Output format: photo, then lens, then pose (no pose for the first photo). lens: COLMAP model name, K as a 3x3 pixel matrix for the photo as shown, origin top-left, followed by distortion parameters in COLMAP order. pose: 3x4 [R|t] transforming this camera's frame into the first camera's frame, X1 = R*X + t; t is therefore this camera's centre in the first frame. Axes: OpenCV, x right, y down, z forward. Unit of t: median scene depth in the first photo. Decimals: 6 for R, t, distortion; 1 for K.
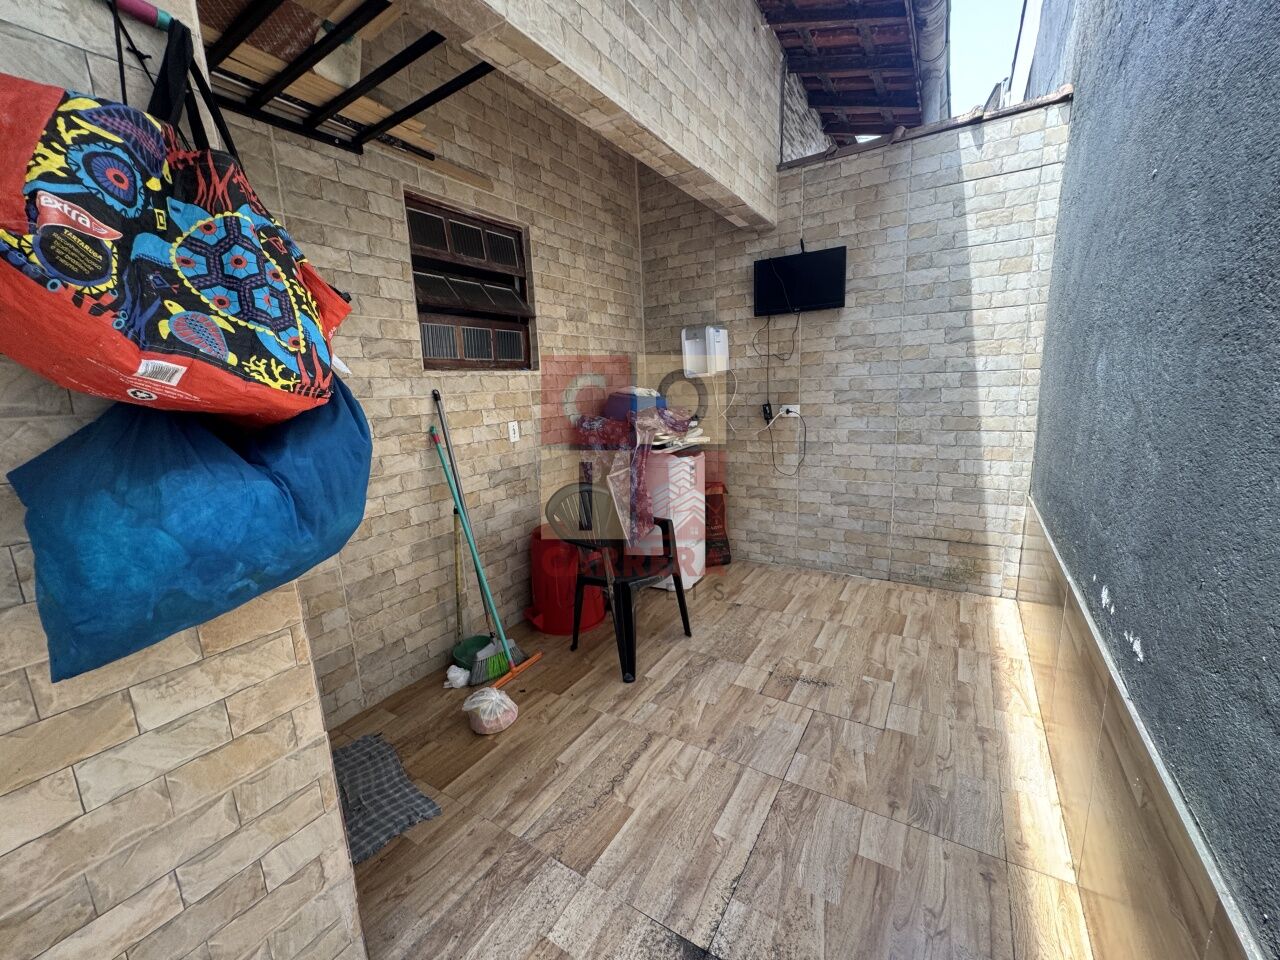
lens RADIAL K [[498.7, 0, 640.0], [0, 498.7, 480.0], [0, 0, 1]] dist [0.001535, -0.000095]
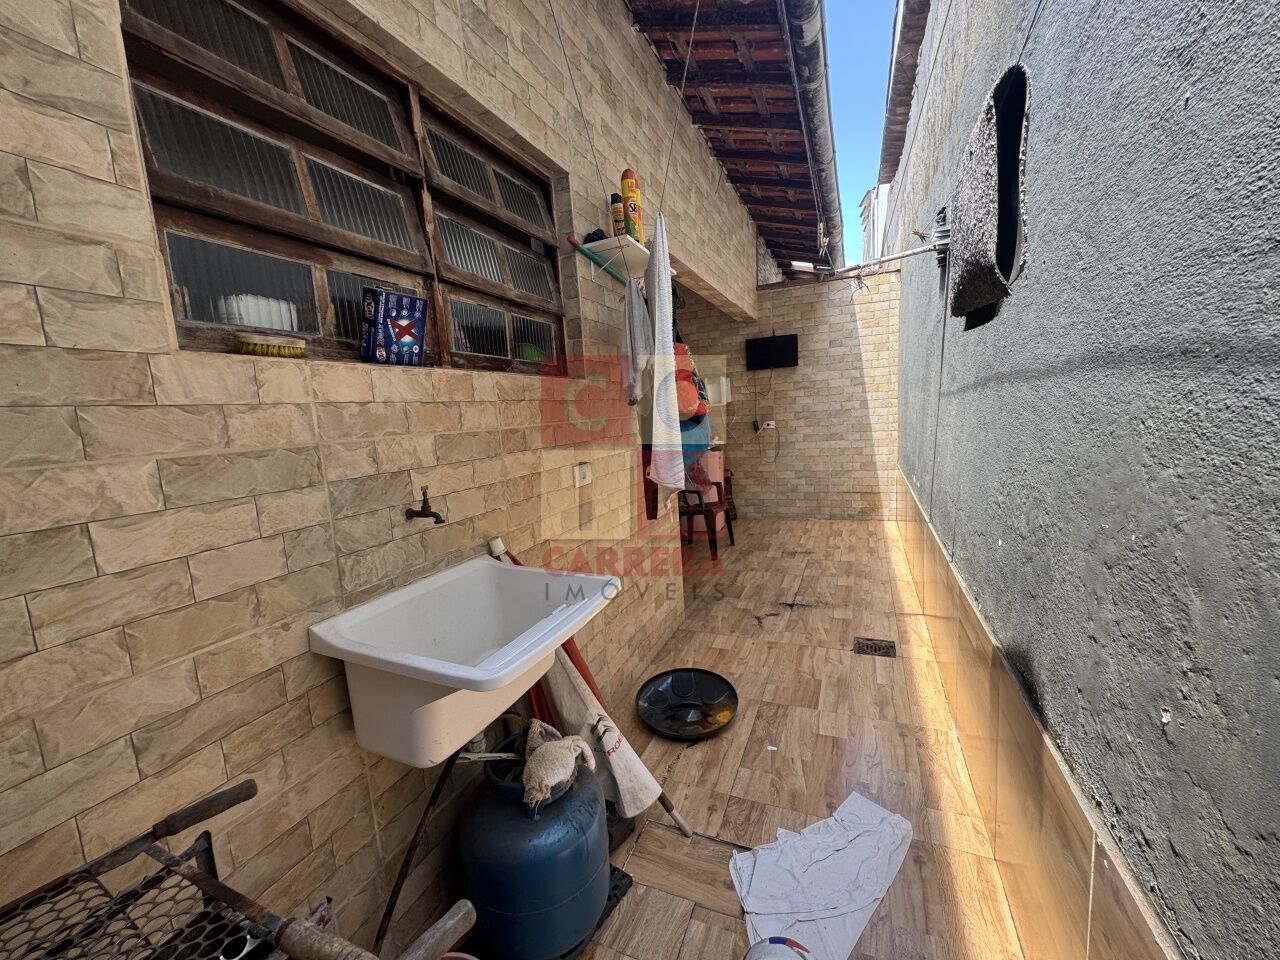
lens RADIAL K [[510.9, 0, 640.0], [0, 510.9, 480.0], [0, 0, 1]] dist [0.019319, 0.000268]
pose [[0.986754, -0.035368, 0.158322, -0.444207], [0.046036, 0.996873, -0.064230, 0.150972], [-0.155555, 0.070667, 0.985296, -0.681176]]
